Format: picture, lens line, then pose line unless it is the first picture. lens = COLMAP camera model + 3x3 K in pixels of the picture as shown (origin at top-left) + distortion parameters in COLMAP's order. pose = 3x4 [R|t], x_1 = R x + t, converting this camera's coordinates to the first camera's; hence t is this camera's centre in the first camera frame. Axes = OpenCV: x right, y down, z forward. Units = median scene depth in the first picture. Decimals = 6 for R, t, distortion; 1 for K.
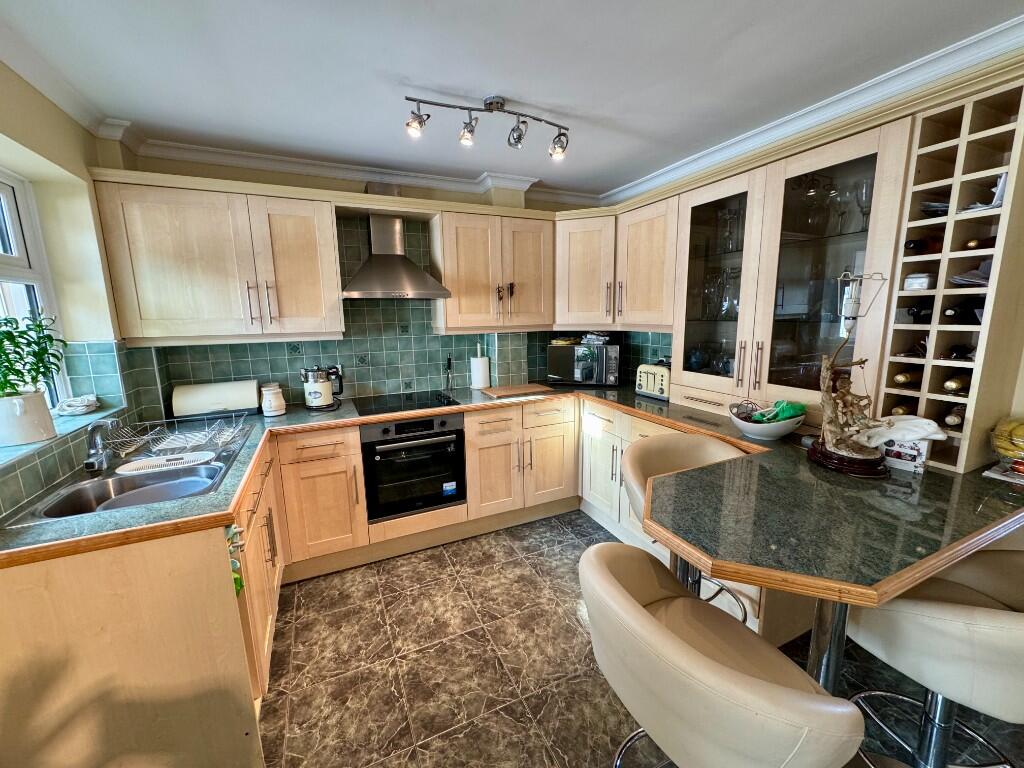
lens RADIAL K [[409.4, 0, 509.2], [0, 409.4, 384.5], [0, 0, 1]] dist [-0.003235, -0.000043]
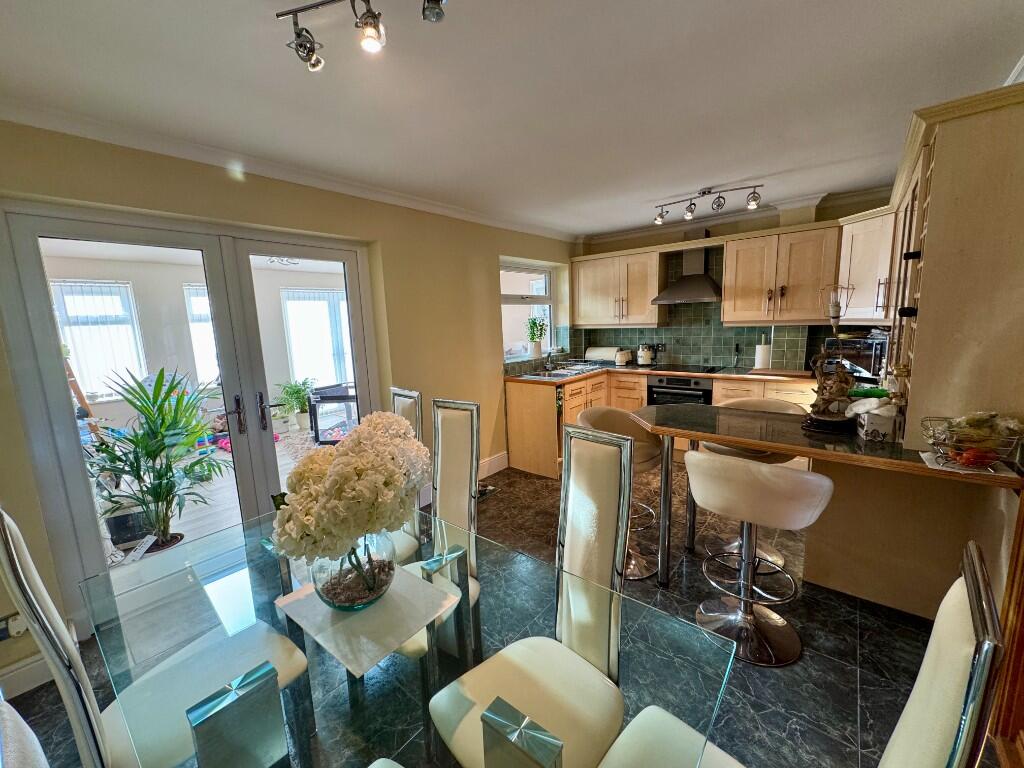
lens RADIAL K [[409.4, 0, 509.2], [0, 409.4, 384.5], [0, 0, 1]] dist [-0.003235, -0.000043]
pose [[0.427588, 0.145430, -0.892199, 0.872184], [-0.125451, 0.986970, 0.100755, 0.031157], [0.895226, 0.068846, 0.440261, -0.303753]]
